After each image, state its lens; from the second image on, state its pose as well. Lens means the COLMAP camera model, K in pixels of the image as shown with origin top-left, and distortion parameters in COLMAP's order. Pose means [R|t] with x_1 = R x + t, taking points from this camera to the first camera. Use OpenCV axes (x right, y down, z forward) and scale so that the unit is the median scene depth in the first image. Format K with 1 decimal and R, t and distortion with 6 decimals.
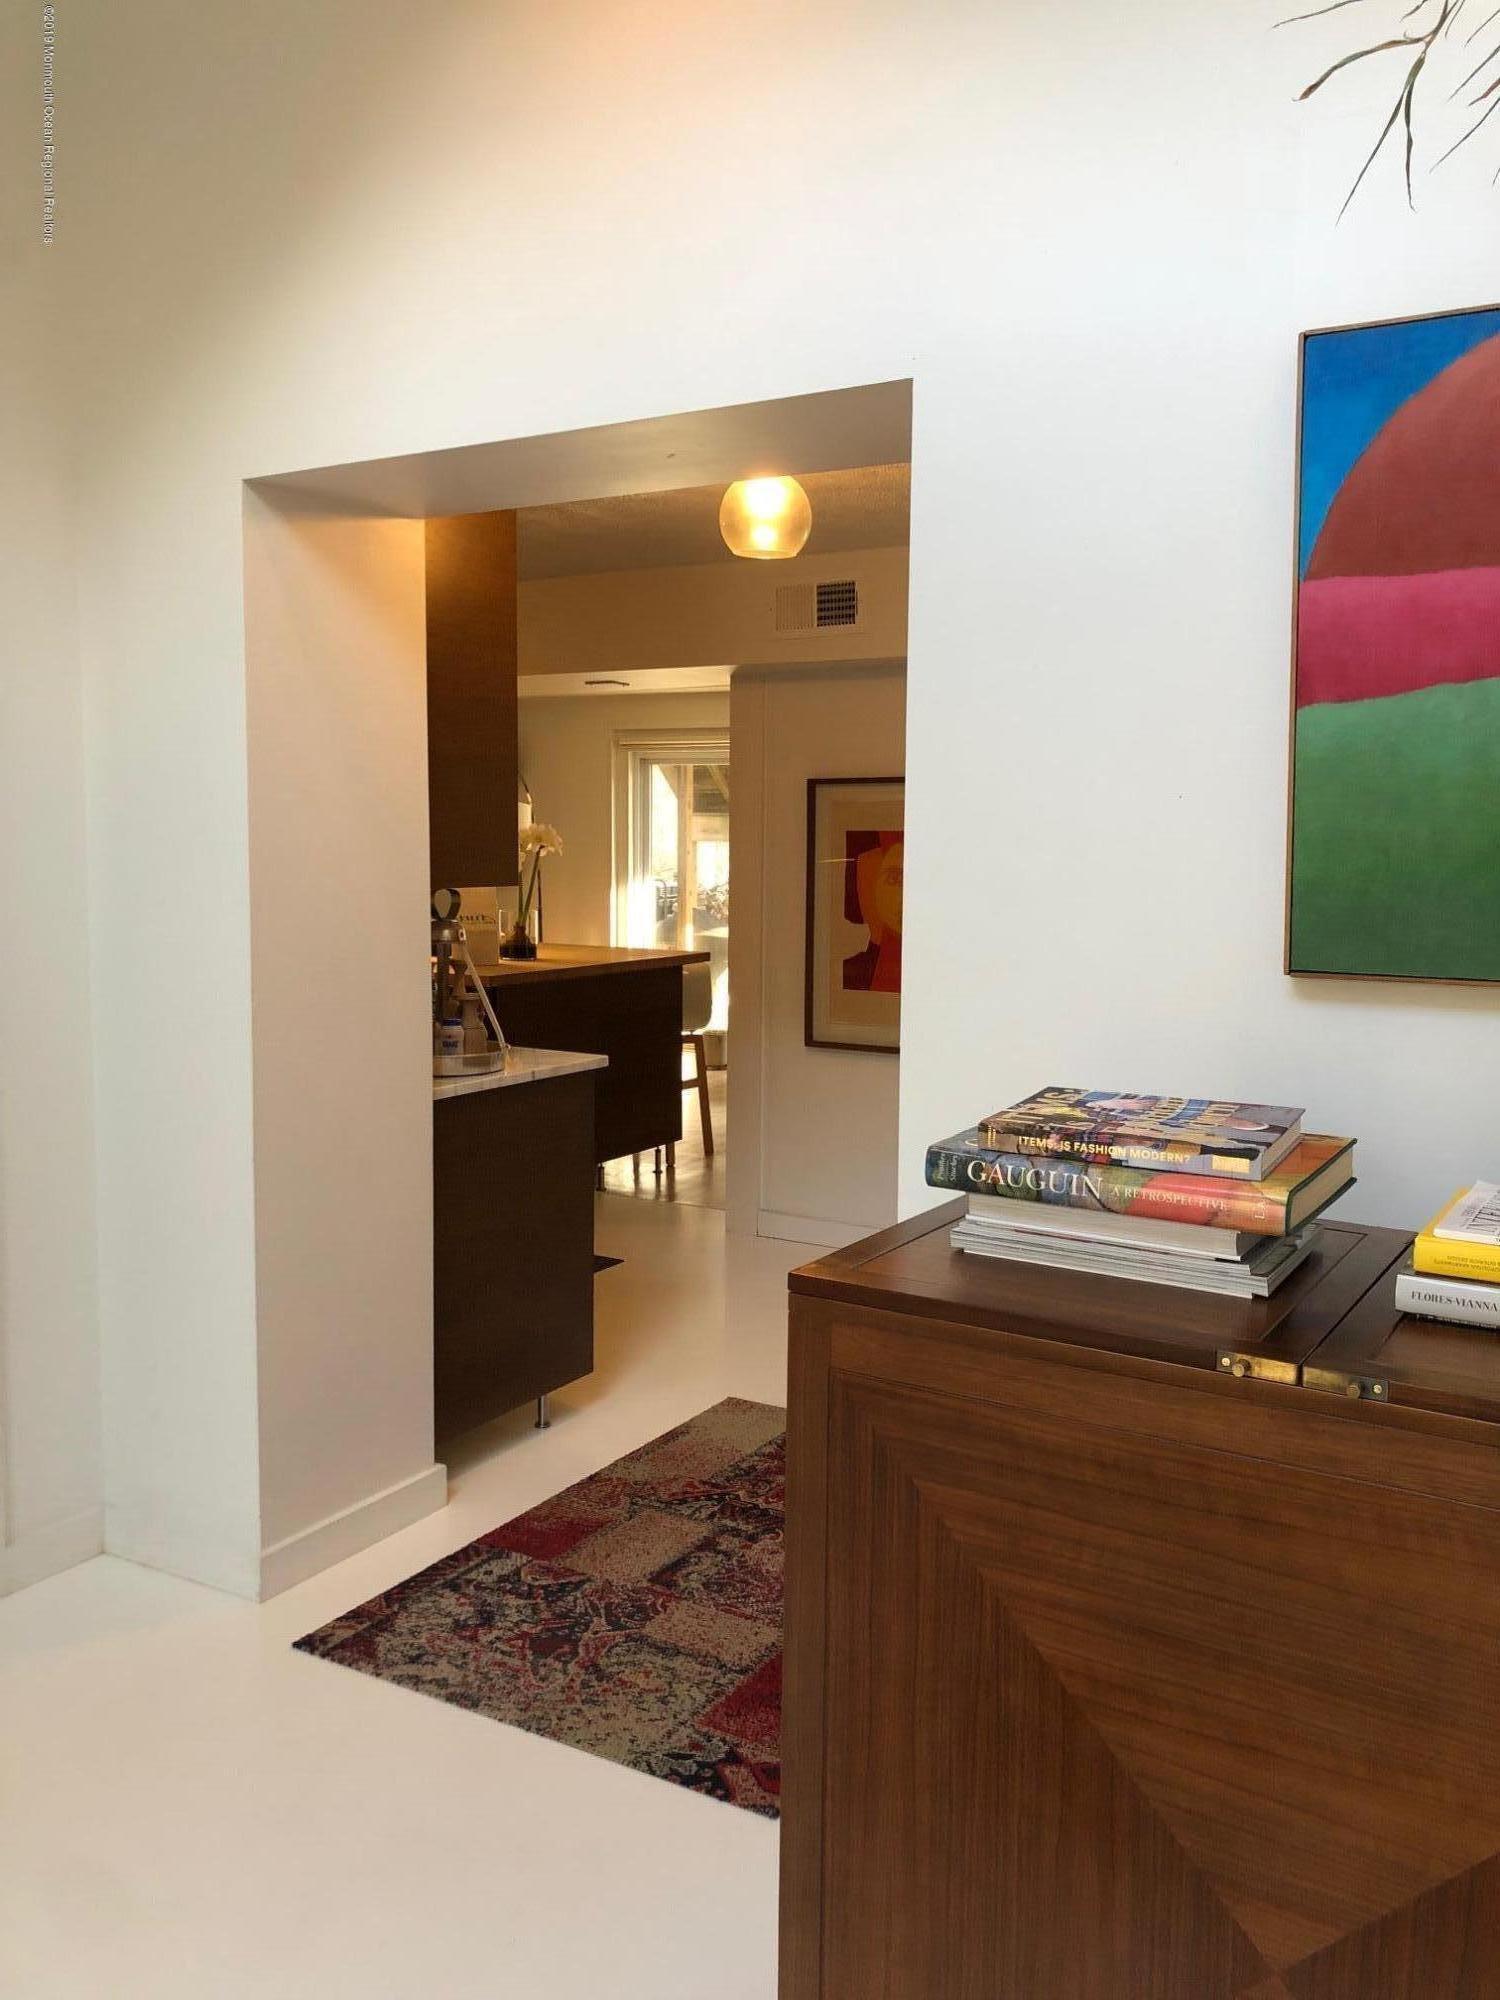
lens RADIAL K [[1646.0, 0, 747.3], [0, 1646.0, 999.0], [0, 0, 1]] dist [0.036877, -0.008448]
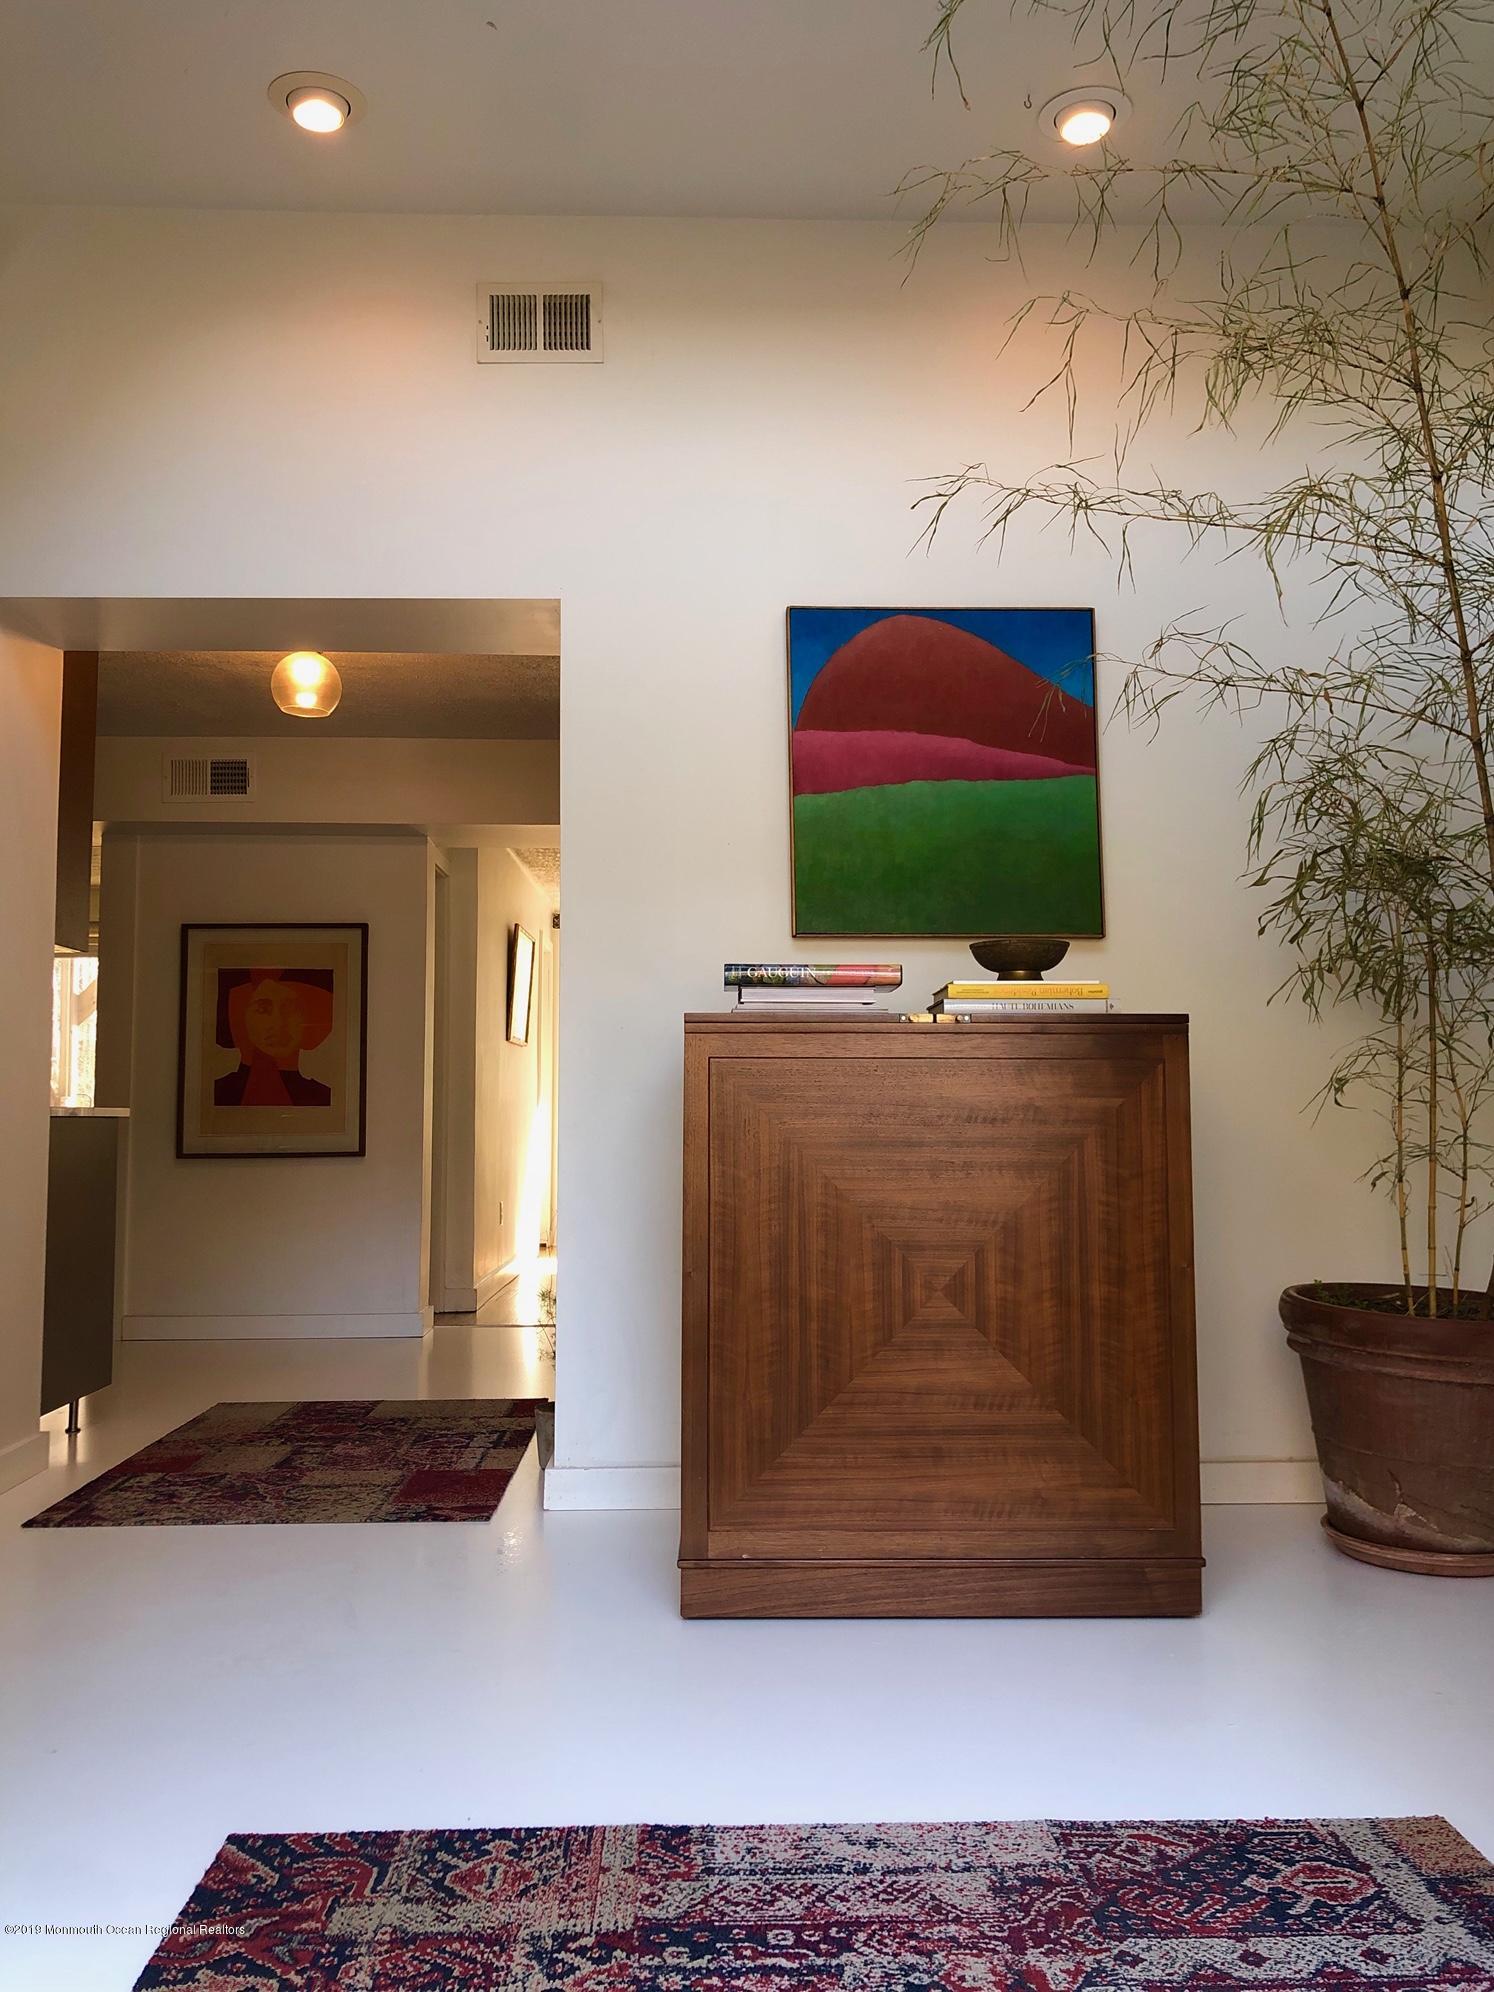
lens RADIAL K [[1639.4, 0, 748.9], [0, 1639.4, 994.9], [0, 0, 1]] dist [0.036877, -0.008448]
pose [[0.848039, 0.025313, 0.529329, -0.393562], [0.060987, 0.987560, -0.144934, 0.179086], [-0.526413, 0.155192, 0.835946, -0.283493]]
